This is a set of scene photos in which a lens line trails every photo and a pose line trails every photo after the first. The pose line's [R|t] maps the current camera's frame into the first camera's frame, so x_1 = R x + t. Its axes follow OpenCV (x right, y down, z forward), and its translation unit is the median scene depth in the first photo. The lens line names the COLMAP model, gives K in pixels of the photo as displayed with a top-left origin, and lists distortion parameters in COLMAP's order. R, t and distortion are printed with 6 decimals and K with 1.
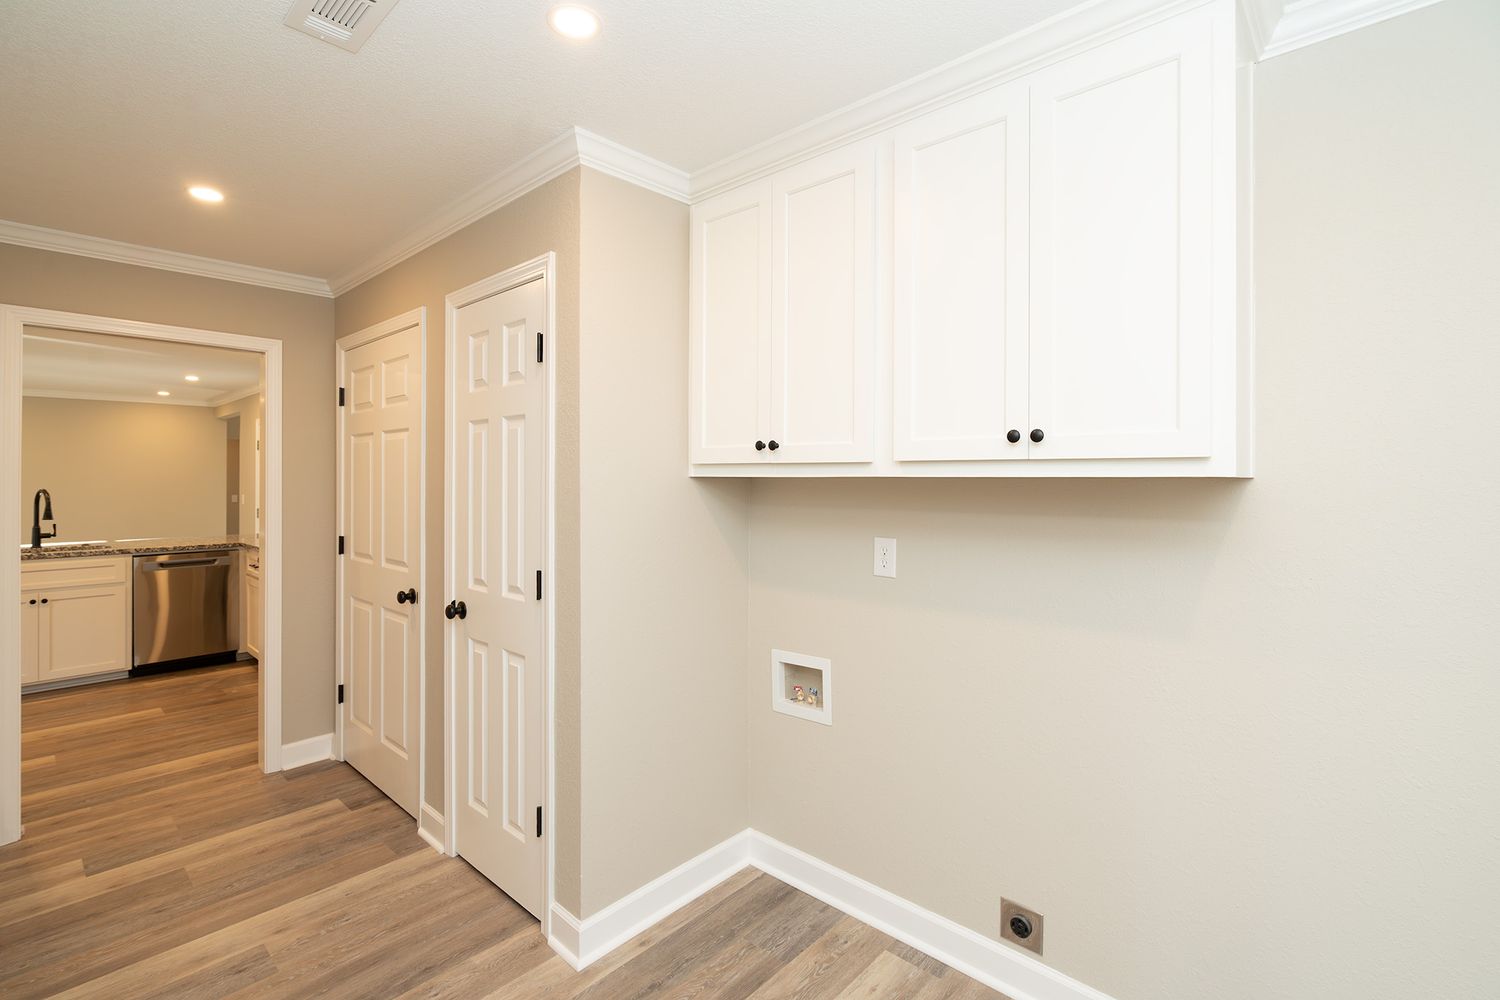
lens RADIAL K [[677.4, 0, 744.0], [0, 677.4, 467.2], [0, 0, 1]] dist [-0.001726, -0.000272]
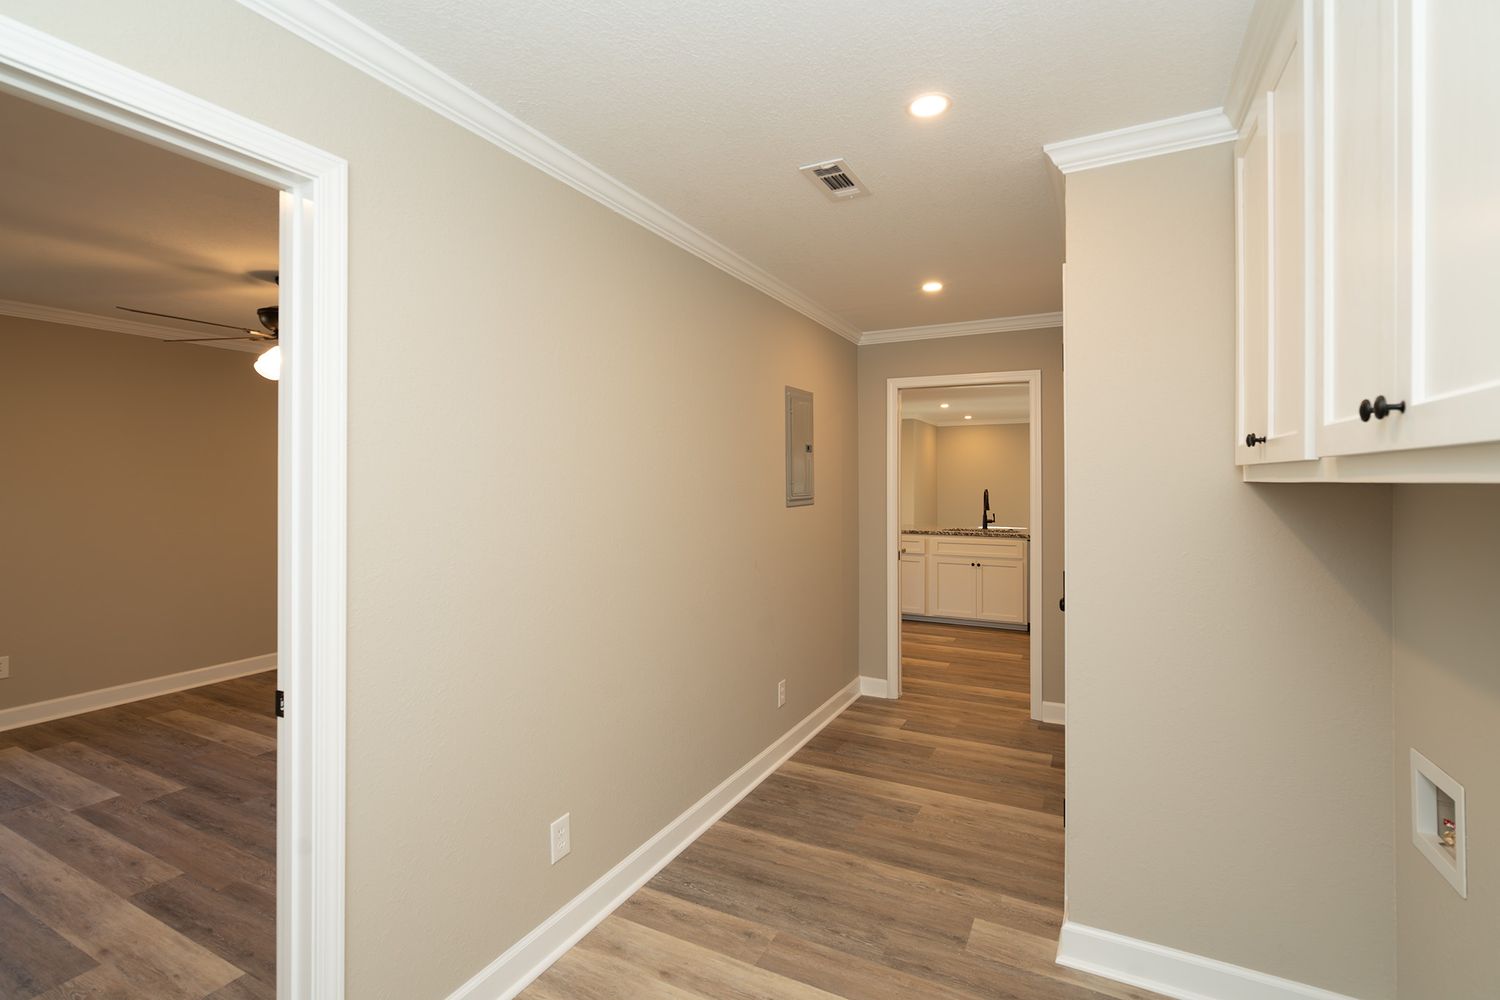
lens RADIAL K [[677.4, 0, 744.0], [0, 677.4, 467.2], [0, 0, 1]] dist [-0.001726, -0.000272]
pose [[0.270717, -0.017413, -0.962502, 0.495994], [0.011214, 0.999826, -0.014934, 0.002017], [0.962594, -0.006750, 0.270865, 0.212951]]
